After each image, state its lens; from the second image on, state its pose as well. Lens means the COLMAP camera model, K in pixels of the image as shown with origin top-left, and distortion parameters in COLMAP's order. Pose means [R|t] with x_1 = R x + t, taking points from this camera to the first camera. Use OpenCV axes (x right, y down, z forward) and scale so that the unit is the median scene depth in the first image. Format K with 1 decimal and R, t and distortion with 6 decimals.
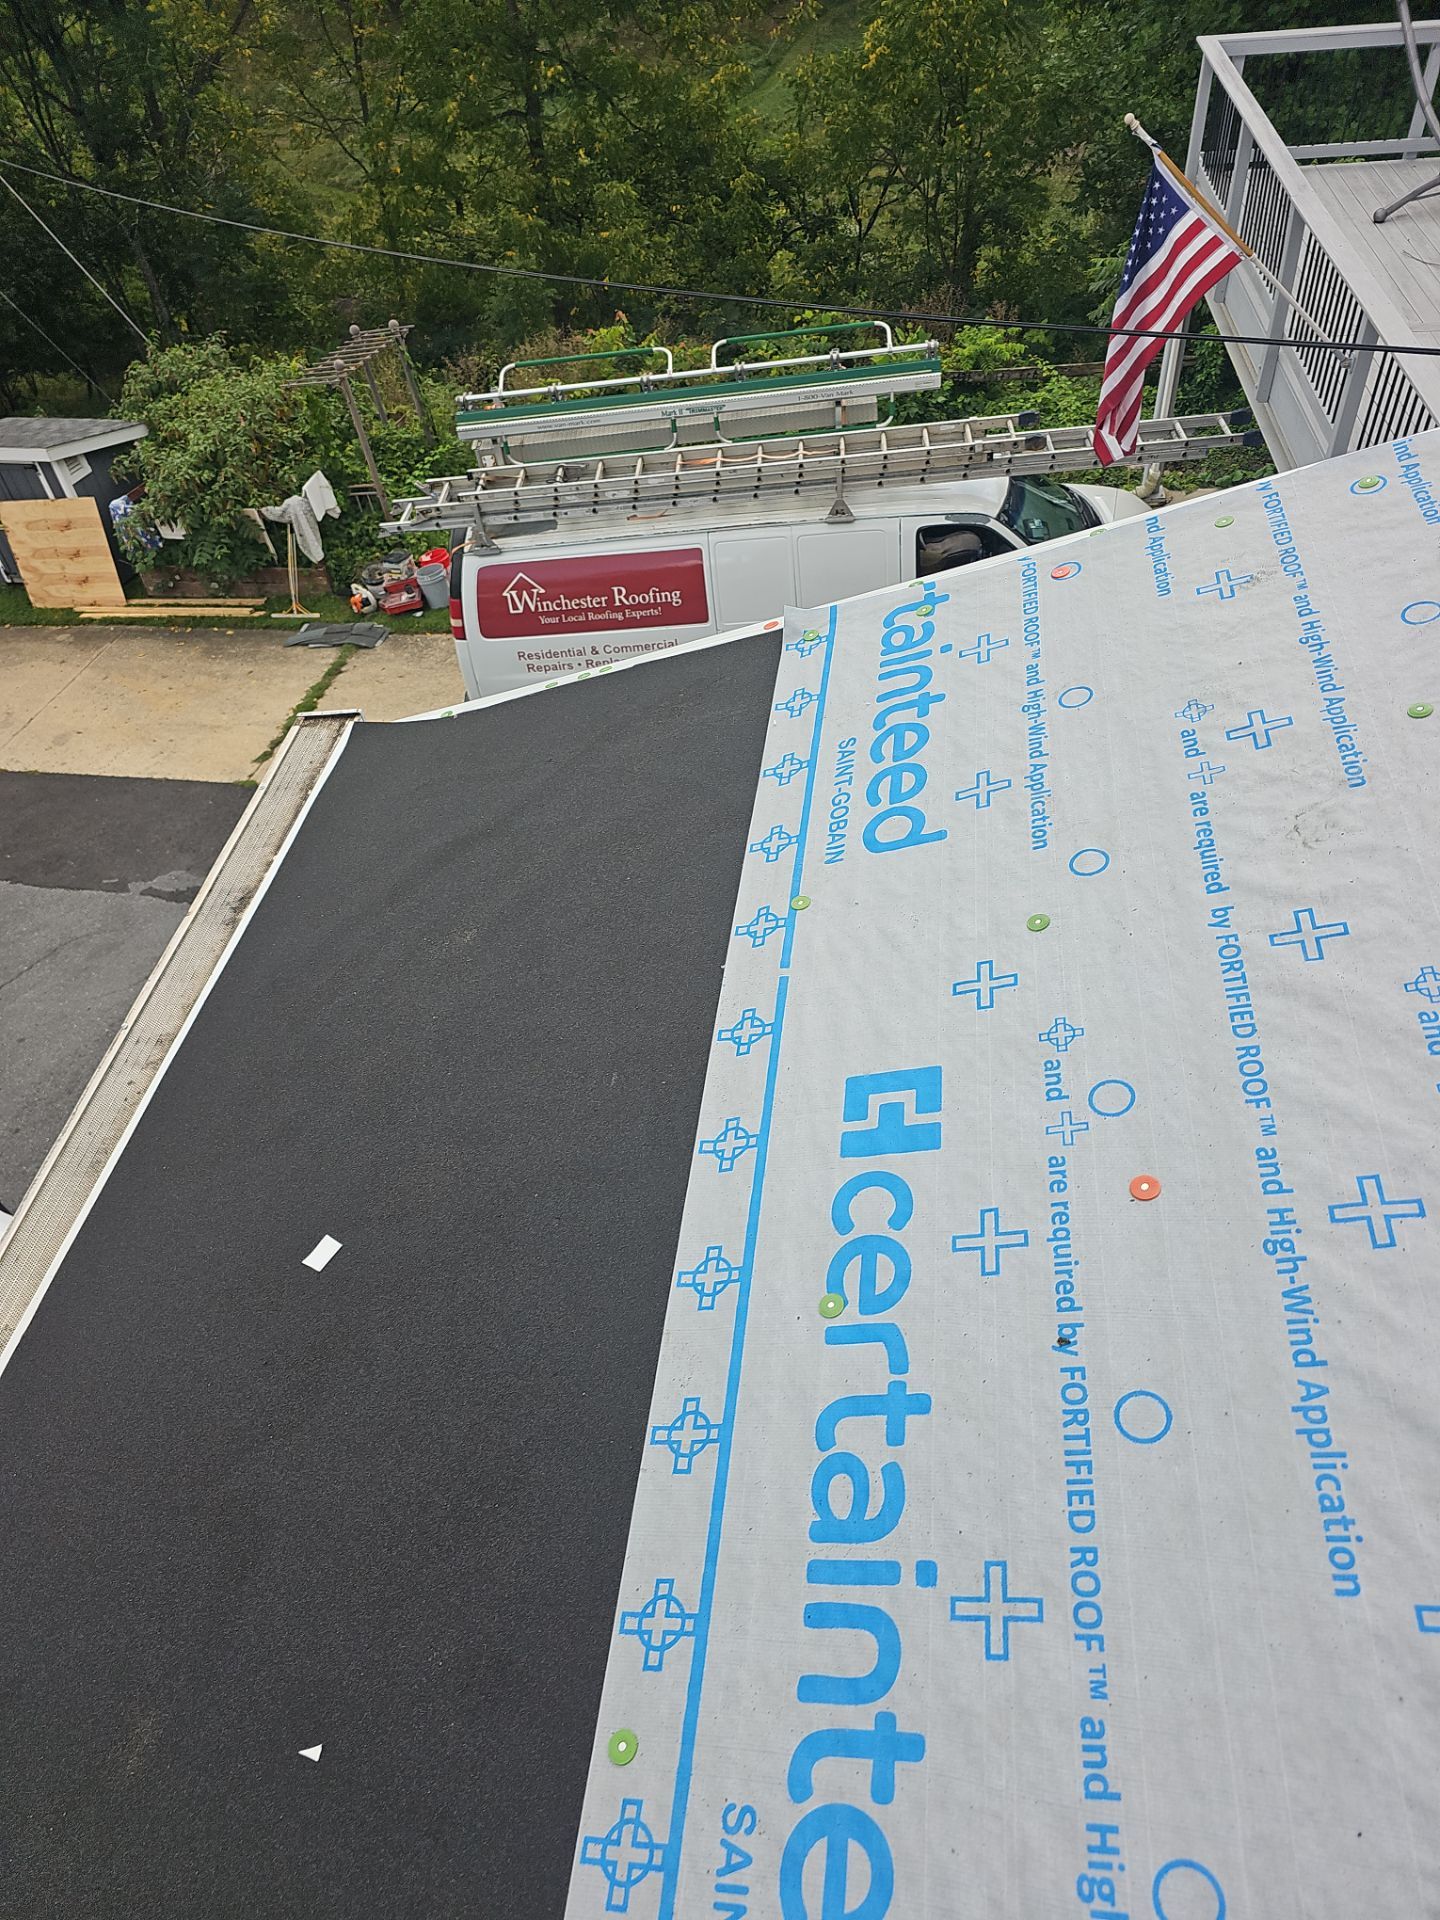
lens RADIAL K [[1274.8, 0, 701.5], [0, 1274.8, 958.2], [0, 0, 1]] dist [0.053584, -0.046708]
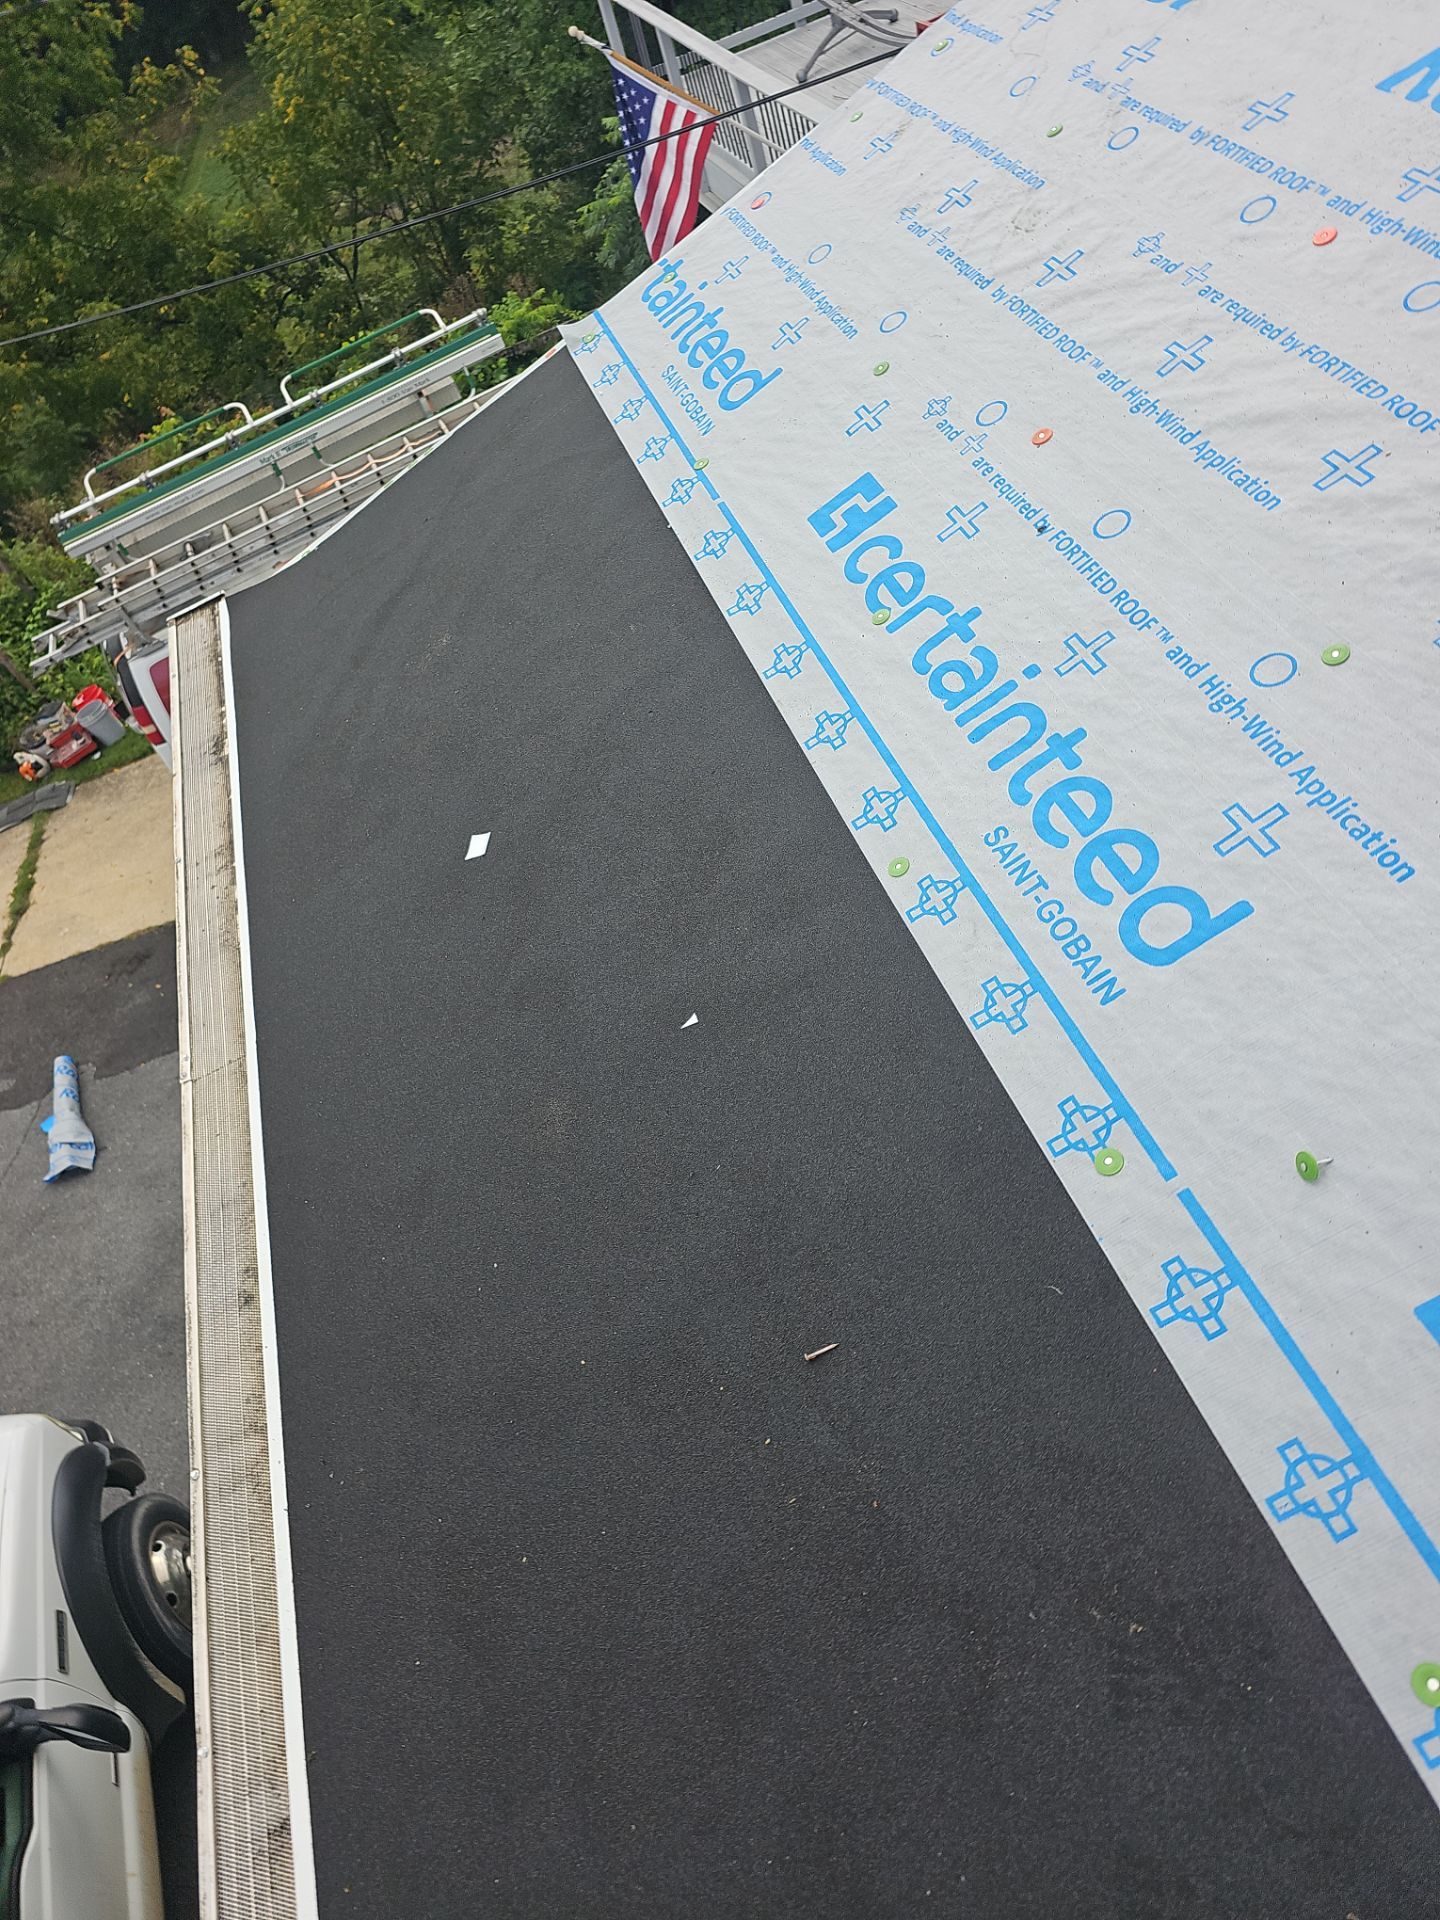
lens RADIAL K [[1317.6, 0, 720.0], [0, 1317.6, 960.0], [0, 0, 1]] dist [0.049545, -0.035999]
pose [[0.887350, -0.418027, 0.194587, -0.078395], [0.427257, 0.904110, -0.006081, 0.089478], [-0.173386, 0.088535, 0.980866, -0.049582]]
